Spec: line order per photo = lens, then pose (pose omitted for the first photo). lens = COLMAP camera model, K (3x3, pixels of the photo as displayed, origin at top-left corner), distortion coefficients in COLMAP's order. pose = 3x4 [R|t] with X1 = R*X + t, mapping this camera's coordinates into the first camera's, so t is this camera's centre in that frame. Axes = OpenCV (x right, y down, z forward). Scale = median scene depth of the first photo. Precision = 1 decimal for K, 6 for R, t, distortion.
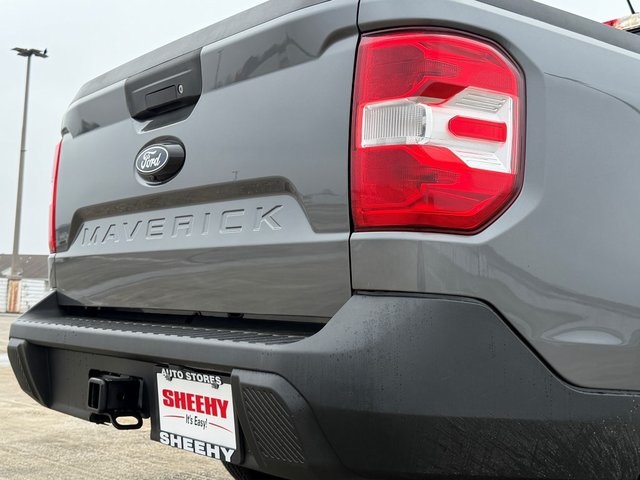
lens RADIAL K [[901.2, 0, 320.0], [0, 901.2, 240.0], [0, 0, 1]] dist [0.127399, 0.007322]
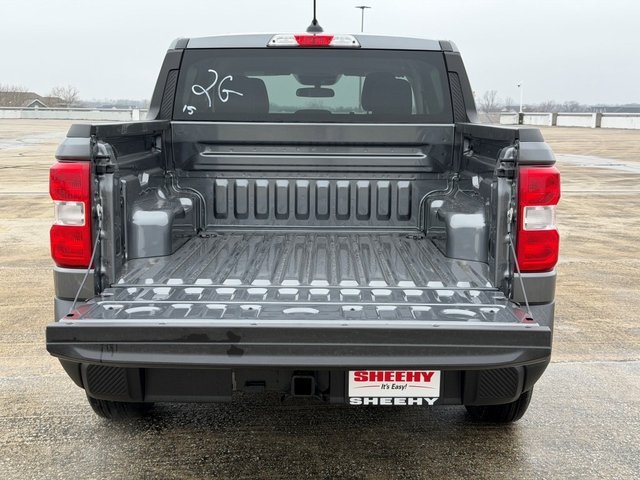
lens RADIAL K [[901.2, 0, 320.0], [0, 901.2, 240.0], [0, 0, 1]] dist [0.127399, 0.007322]
pose [[0.608960, -0.146244, 0.779602, -1.500991], [-0.042691, 0.975389, 0.216318, -0.418698], [-0.792051, -0.165011, 0.587730, 0.200018]]
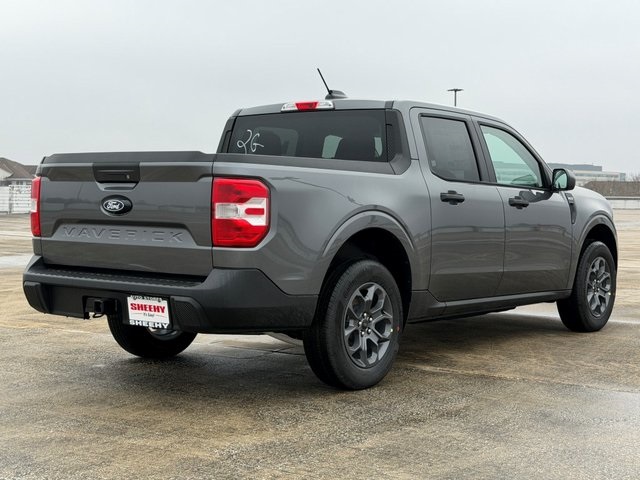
lens RADIAL K [[1009.1, 0, 320.0], [0, 1009.1, 240.0], [0, 0, 1]] dist [0.144388, 0.052329]
pose [[0.967676, -0.037573, 0.249384, -0.392765], [0.006386, 0.992173, 0.124708, -0.386839], [-0.252118, -0.119084, 0.960341, -1.962313]]
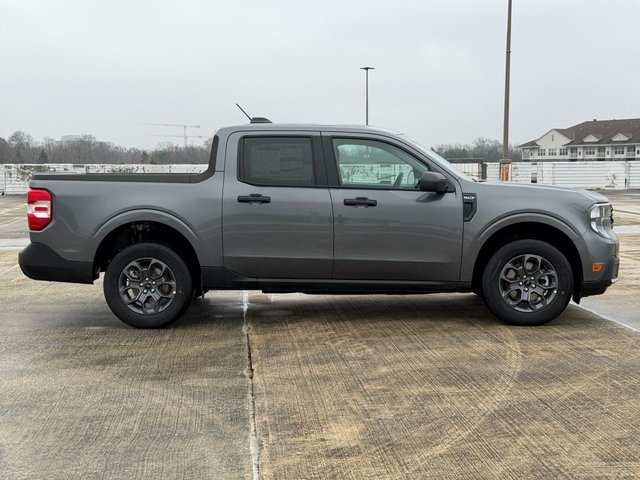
lens RADIAL K [[901.2, 0, 320.0], [0, 901.2, 240.0], [0, 0, 1]] dist [0.127399, 0.007322]
pose [[0.787720, 0.011487, -0.615927, 3.921611], [0.080301, 0.989381, 0.121150, -0.384658], [0.610778, -0.144892, 0.778432, -1.741489]]
